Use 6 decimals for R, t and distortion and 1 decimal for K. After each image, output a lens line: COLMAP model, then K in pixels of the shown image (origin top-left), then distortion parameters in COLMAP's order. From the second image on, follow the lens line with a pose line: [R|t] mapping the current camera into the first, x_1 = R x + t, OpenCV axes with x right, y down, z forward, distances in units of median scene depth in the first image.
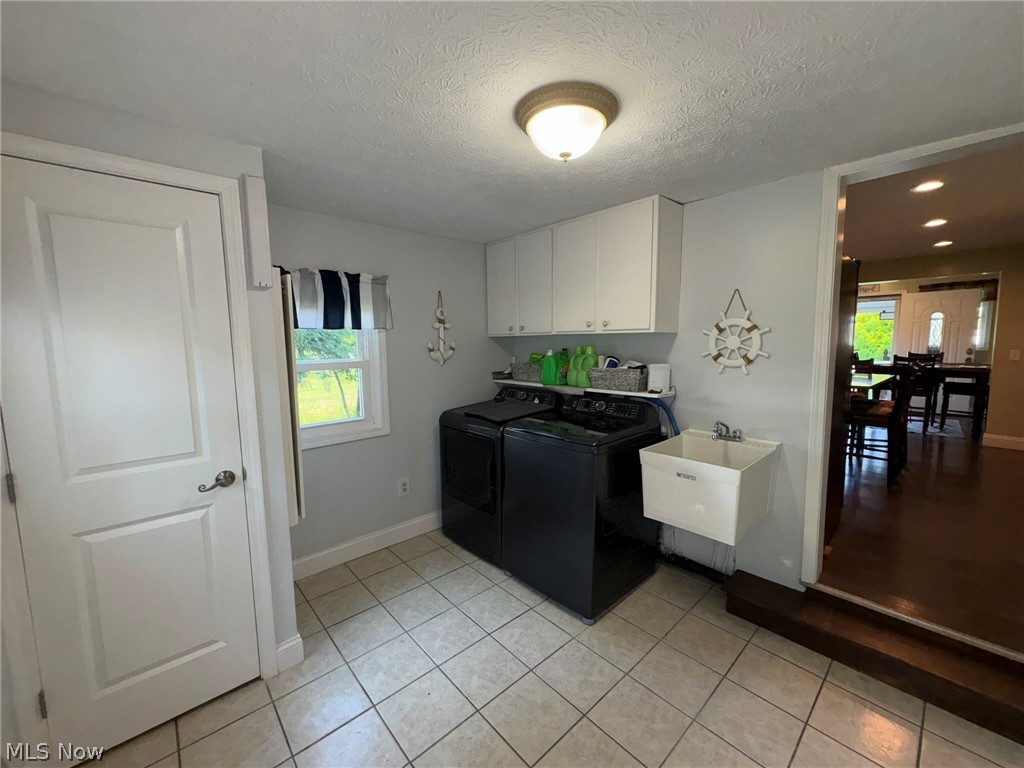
lens RADIAL K [[407.4, 0, 512.0], [0, 407.4, 384.0], [0, 0, 1]] dist [0.001665, 0.000206]
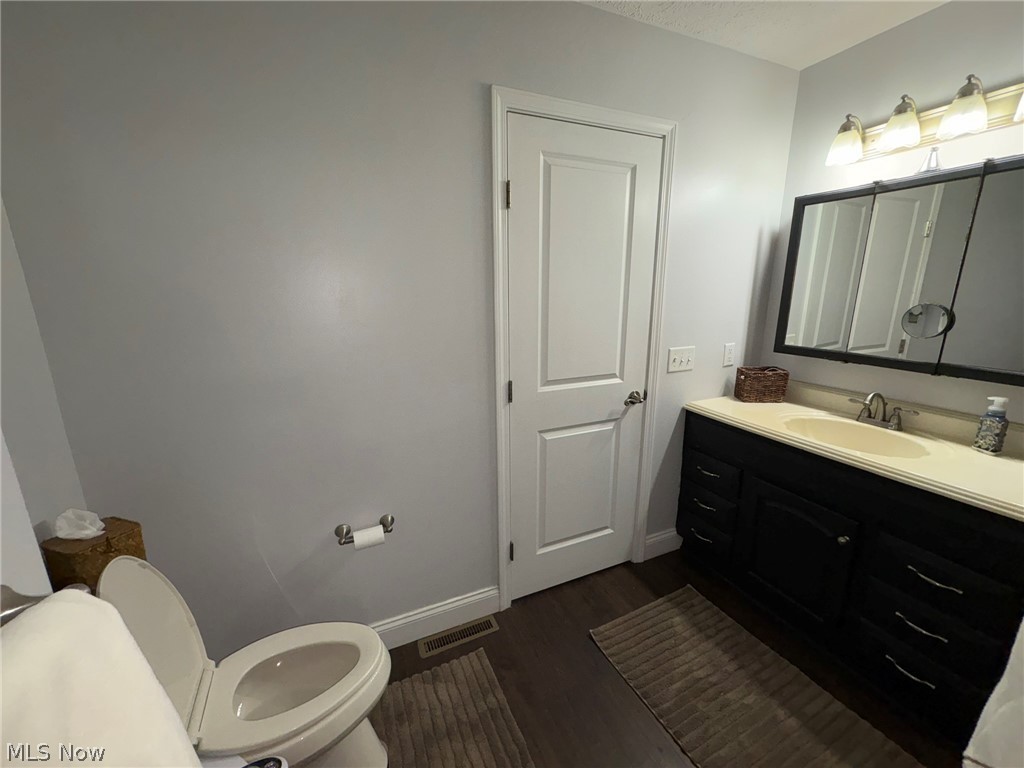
lens RADIAL K [[407.4, 0, 512.0], [0, 407.4, 384.0], [0, 0, 1]] dist [0.001665, 0.000206]
pose [[0.962560, 0.061776, -0.263935, -0.644353], [-0.024804, 0.989673, 0.141184, 0.030735], [0.269931, -0.129351, 0.954152, -0.176131]]
